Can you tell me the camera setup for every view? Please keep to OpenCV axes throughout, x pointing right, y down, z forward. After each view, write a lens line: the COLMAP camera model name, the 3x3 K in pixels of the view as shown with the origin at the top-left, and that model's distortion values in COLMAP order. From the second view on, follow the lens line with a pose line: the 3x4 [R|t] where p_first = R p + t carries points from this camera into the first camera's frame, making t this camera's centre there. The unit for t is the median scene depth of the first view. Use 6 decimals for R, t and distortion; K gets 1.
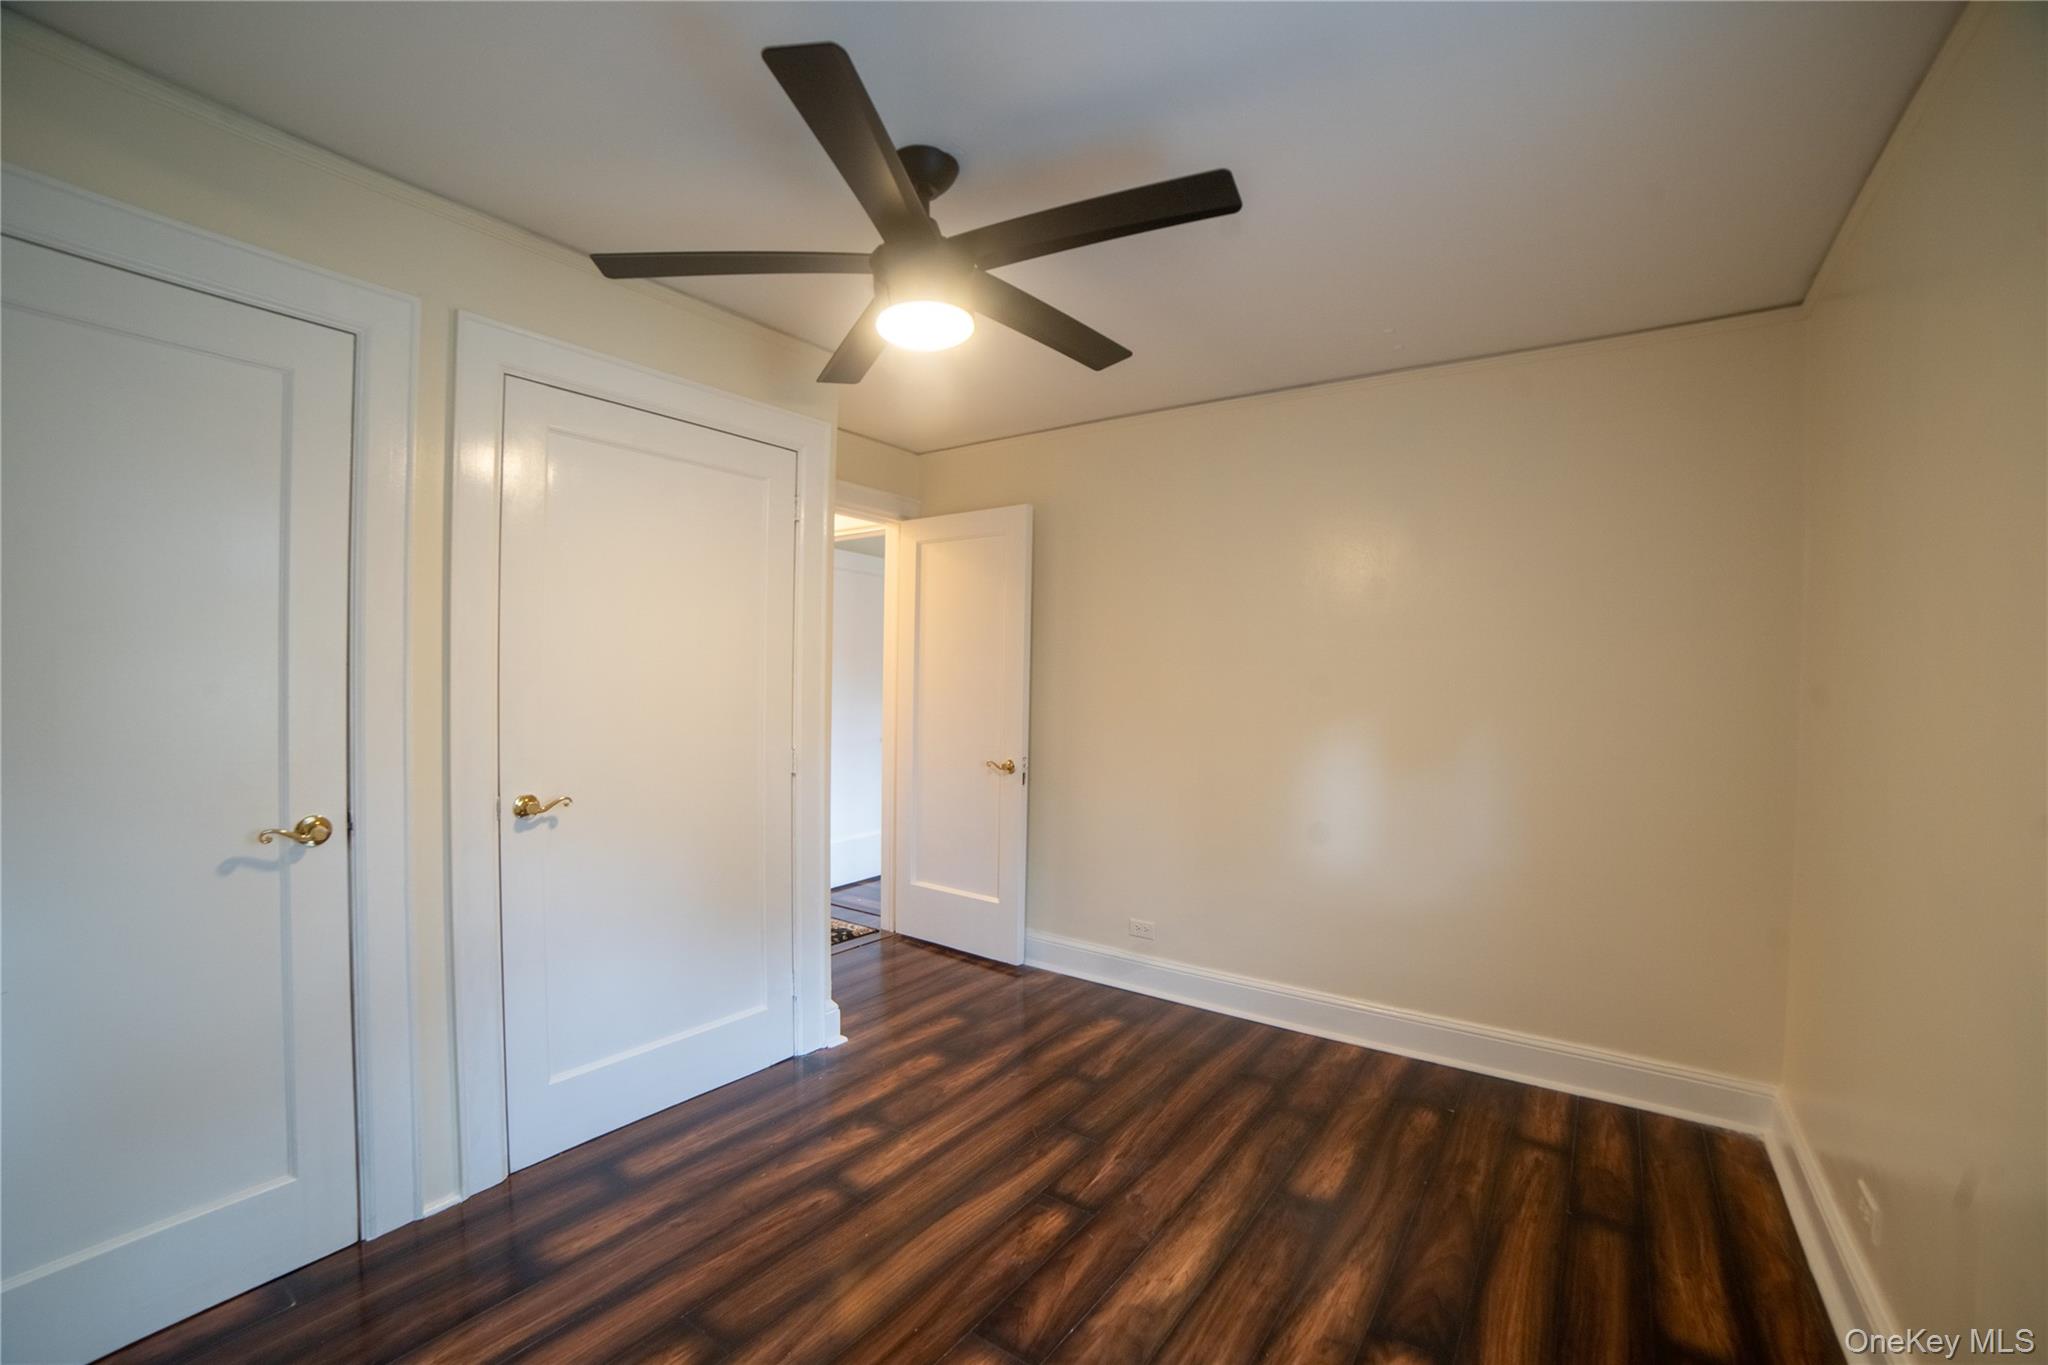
lens RADIAL K [[846.9, 0, 1032.4], [0, 846.9, 696.5], [0, 0, 1]] dist [-0.107328, 0.038562]
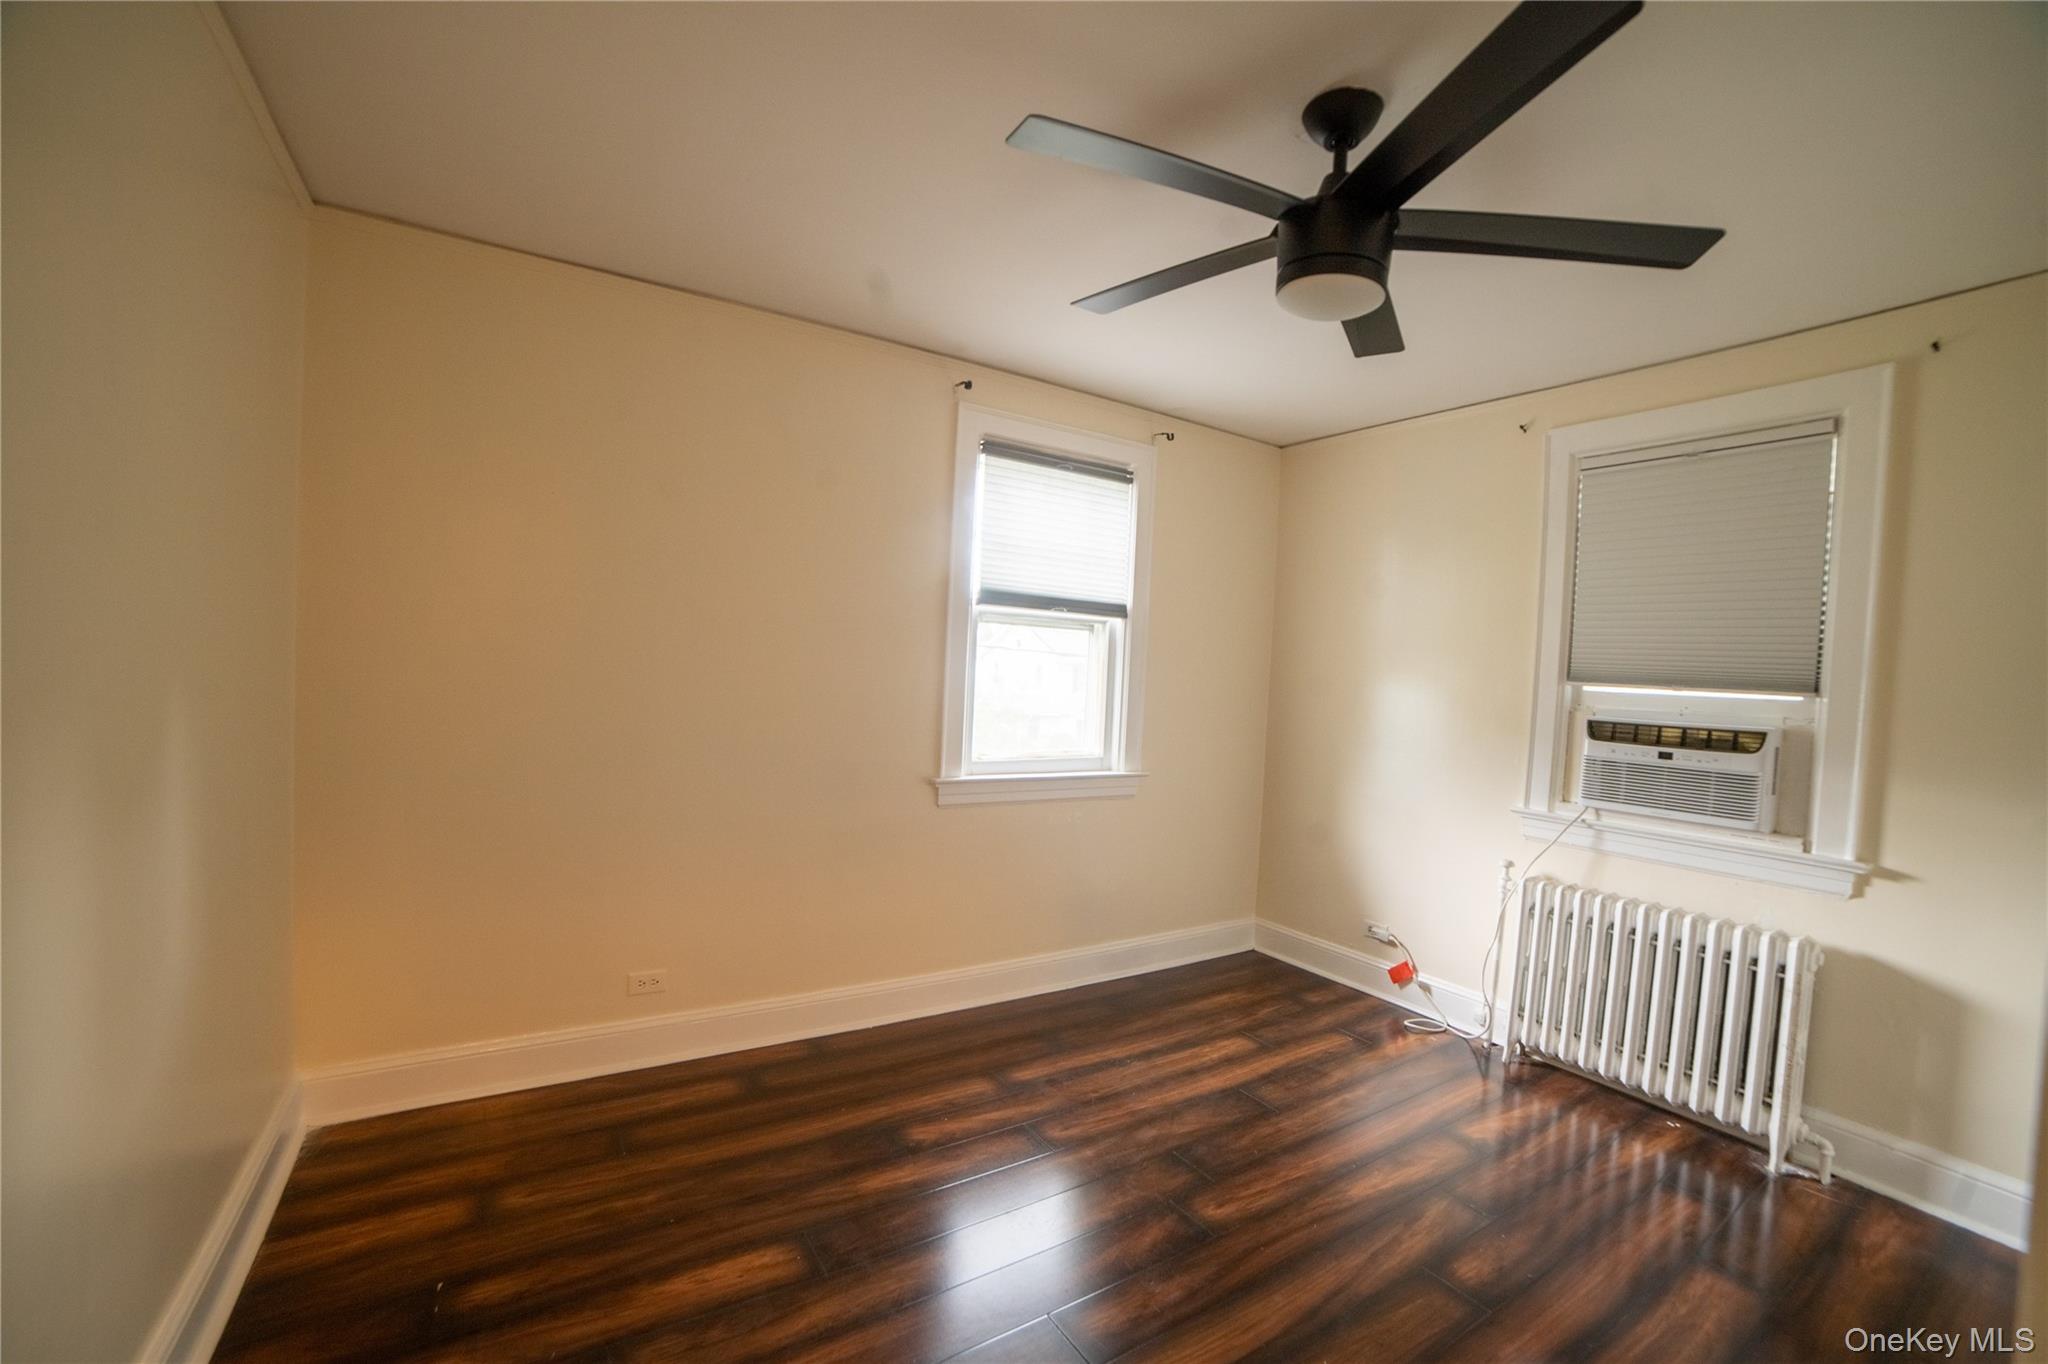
lens RADIAL K [[846.9, 0, 1032.4], [0, 846.9, 696.0], [0, 0, 1]] dist [-0.107328, 0.038562]
pose [[-0.931017, -0.068123, 0.358562, -0.151035], [-0.056153, 0.997465, 0.043705, -0.026234], [-0.360630, 0.020556, -0.932482, 1.646049]]
